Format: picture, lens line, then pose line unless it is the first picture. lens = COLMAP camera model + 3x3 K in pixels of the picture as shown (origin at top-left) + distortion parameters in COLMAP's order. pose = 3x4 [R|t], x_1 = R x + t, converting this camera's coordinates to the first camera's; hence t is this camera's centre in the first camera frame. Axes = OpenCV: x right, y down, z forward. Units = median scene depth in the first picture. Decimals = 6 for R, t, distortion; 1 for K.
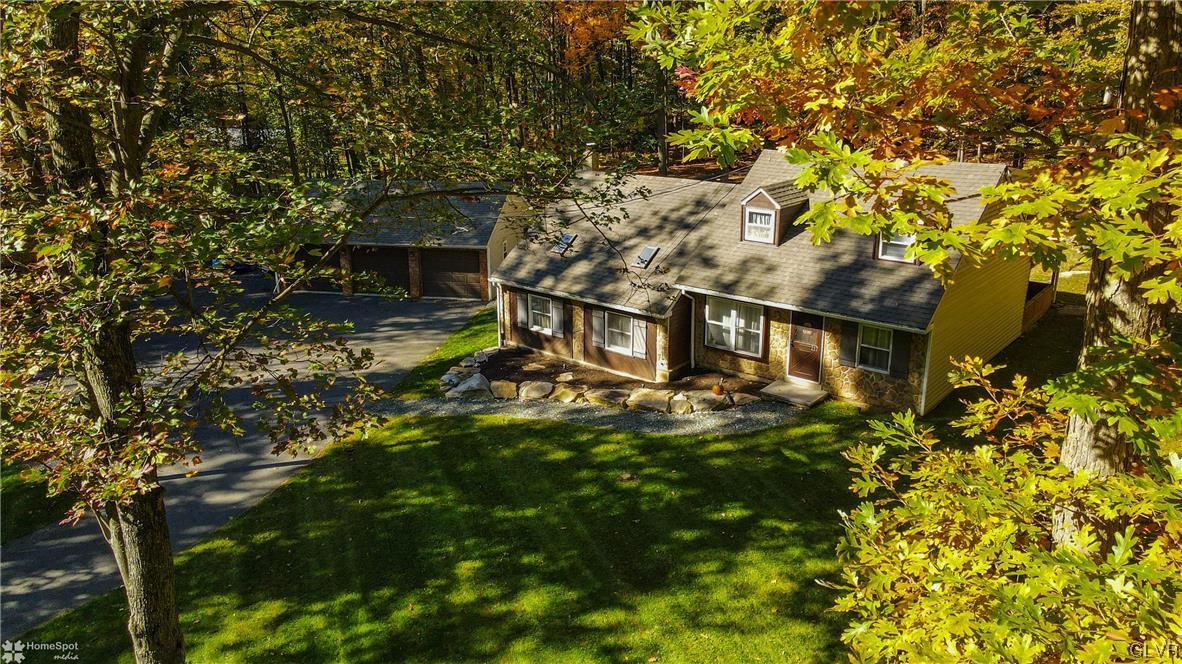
lens RADIAL K [[858.3, 0, 591.0], [0, 858.3, 332.0], [0, 0, 1]] dist [-0.003740, -0.001280]
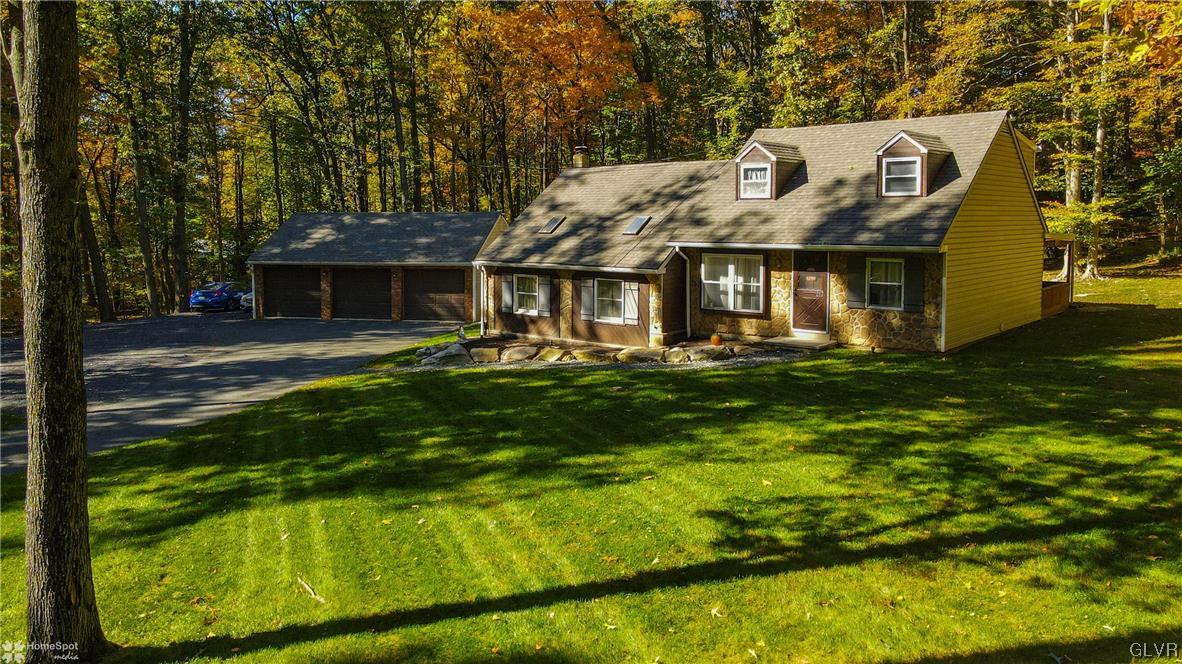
lens RADIAL K [[878.0, 0, 573.3], [0, 878.0, 280.9], [0, 0, 1]] dist [-0.001088, 0.000603]
pose [[0.999899, 0.008213, -0.011599, 0.004504], [-0.010715, 0.971783, -0.235633, 0.216963], [0.009336, 0.235734, 0.971773, 0.067005]]
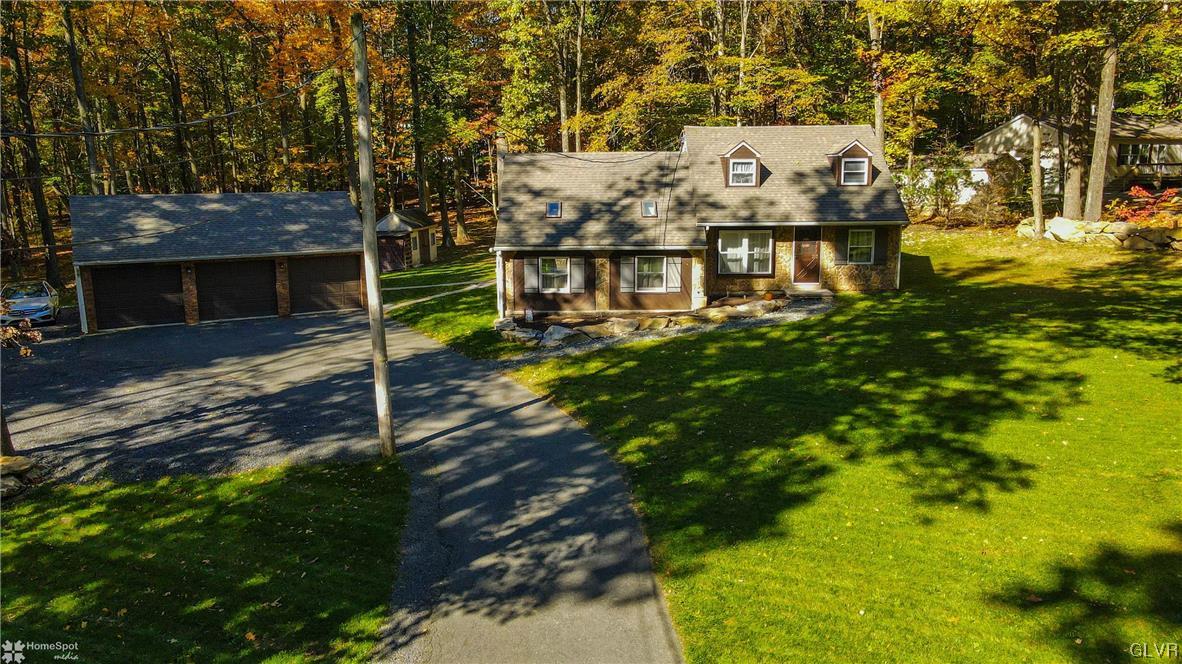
lens RADIAL K [[858.3, 0, 591.0], [0, 858.3, 332.0], [0, 0, 1]] dist [-0.003740, -0.001280]
pose [[0.762414, -0.118574, 0.636133, -0.785789], [0.197310, 0.978852, -0.054022, 0.125608], [-0.616274, 0.166703, 0.769686, 0.213272]]
